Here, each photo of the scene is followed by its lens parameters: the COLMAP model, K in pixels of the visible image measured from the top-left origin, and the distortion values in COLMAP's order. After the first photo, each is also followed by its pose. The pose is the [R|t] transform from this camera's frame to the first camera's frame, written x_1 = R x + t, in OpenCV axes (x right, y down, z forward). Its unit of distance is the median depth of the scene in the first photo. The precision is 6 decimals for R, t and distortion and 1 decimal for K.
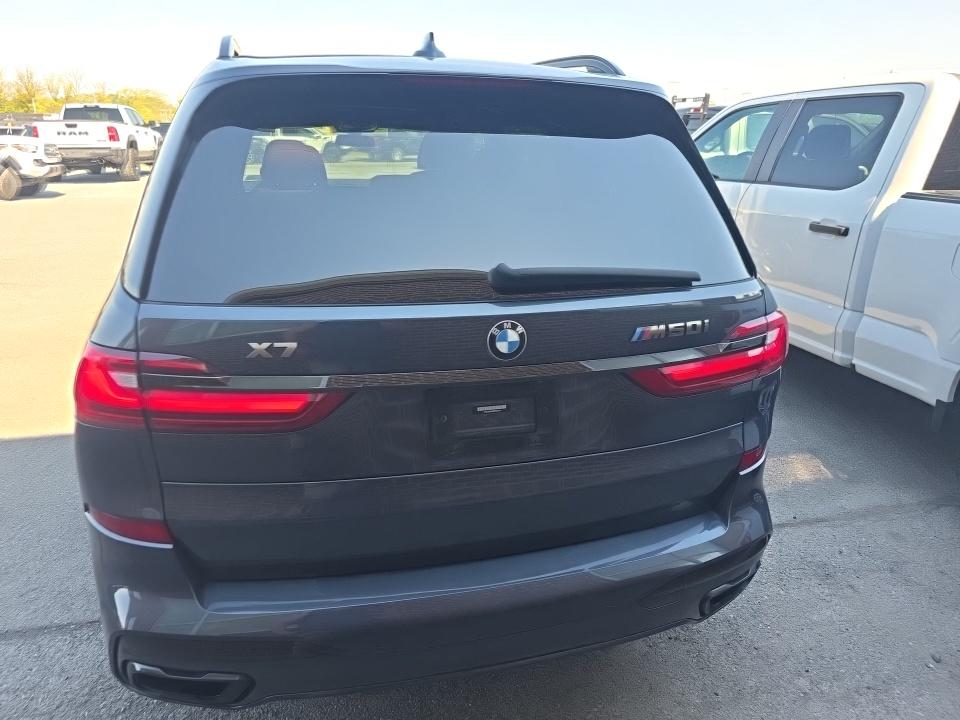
lens RADIAL K [[639.1, 0, 483.7], [0, 639.1, 359.0], [0, 0, 1]] dist [0.018626, -0.024722]
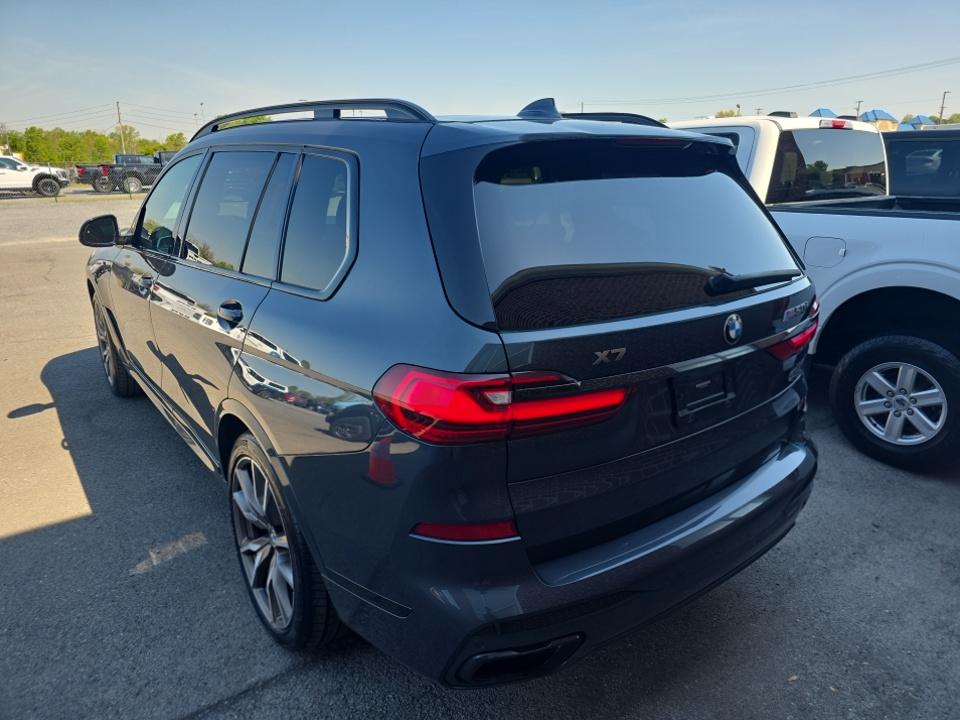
lens RADIAL K [[639.1, 0, 483.7], [0, 639.1, 359.0], [0, 0, 1]] dist [0.018626, -0.024722]
pose [[0.919384, -0.131205, 0.370834, -0.635639], [0.143559, 0.989625, -0.005776, -0.022393], [-0.366229, 0.058546, 0.928681, -0.043176]]
